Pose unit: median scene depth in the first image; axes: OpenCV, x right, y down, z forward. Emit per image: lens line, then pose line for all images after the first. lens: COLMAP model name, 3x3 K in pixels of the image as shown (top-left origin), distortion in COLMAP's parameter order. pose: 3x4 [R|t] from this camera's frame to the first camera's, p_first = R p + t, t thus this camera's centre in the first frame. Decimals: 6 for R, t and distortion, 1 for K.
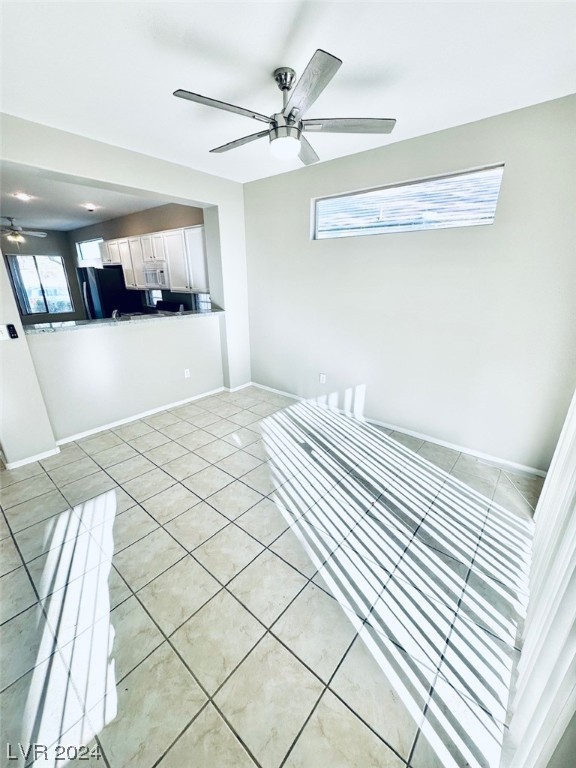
lens RADIAL K [[306.3, 0, 289.4], [0, 306.3, 383.1], [0, 0, 1]] dist [-0.001291, 0.000197]
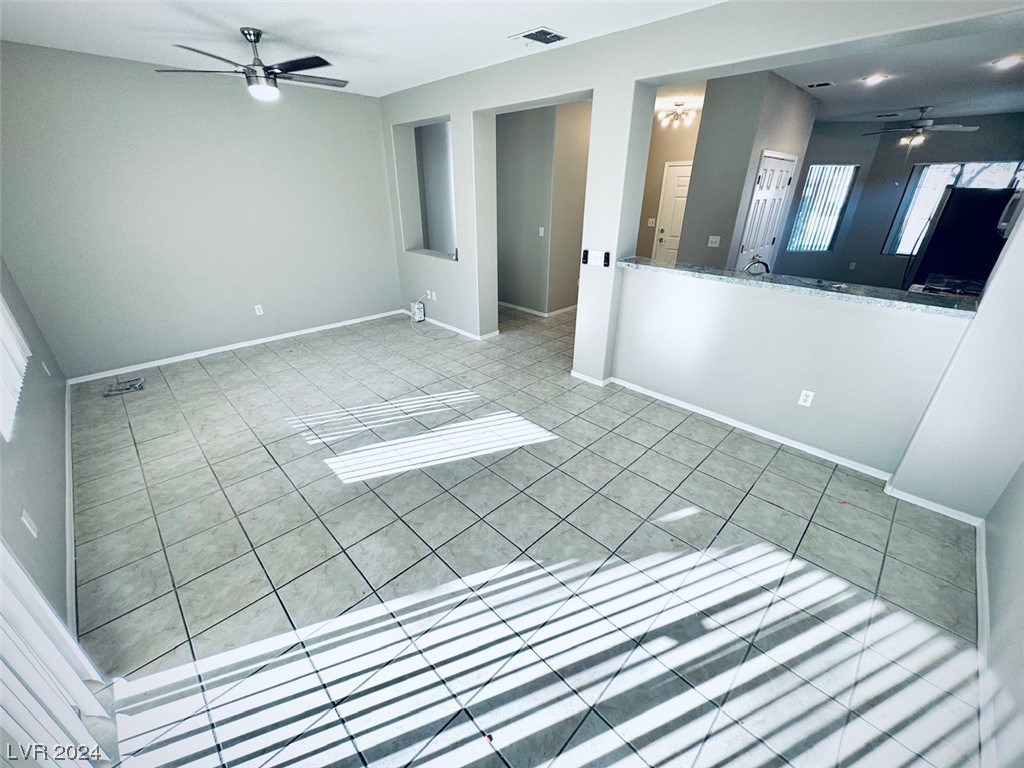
lens RADIAL K [[408.3, 0, 510.7], [0, 408.3, 381.6], [0, 0, 1]] dist [-0.001291, 0.000197]
pose [[-0.092972, 0.427810, -0.899074, 0.441105], [-0.331407, 0.838201, 0.433115, -0.251351], [0.938896, 0.338227, 0.063850, 0.598245]]
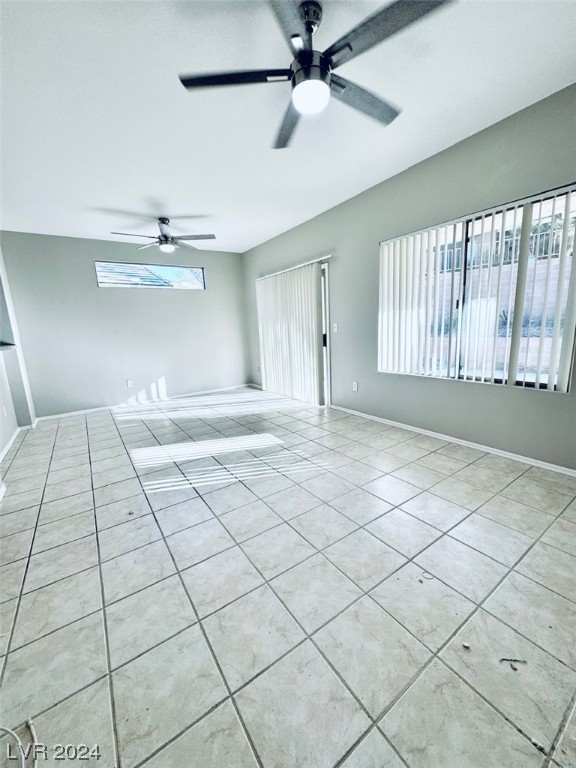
lens RADIAL K [[306.3, 0, 289.4], [0, 306.3, 383.1], [0, 0, 1]] dist [-0.001291, 0.000197]
pose [[0.274414, -0.189591, 0.942737, -1.252126], [0.362814, 0.928327, 0.081084, 0.167171], [-0.890541, 0.319787, 0.323532, -0.110959]]
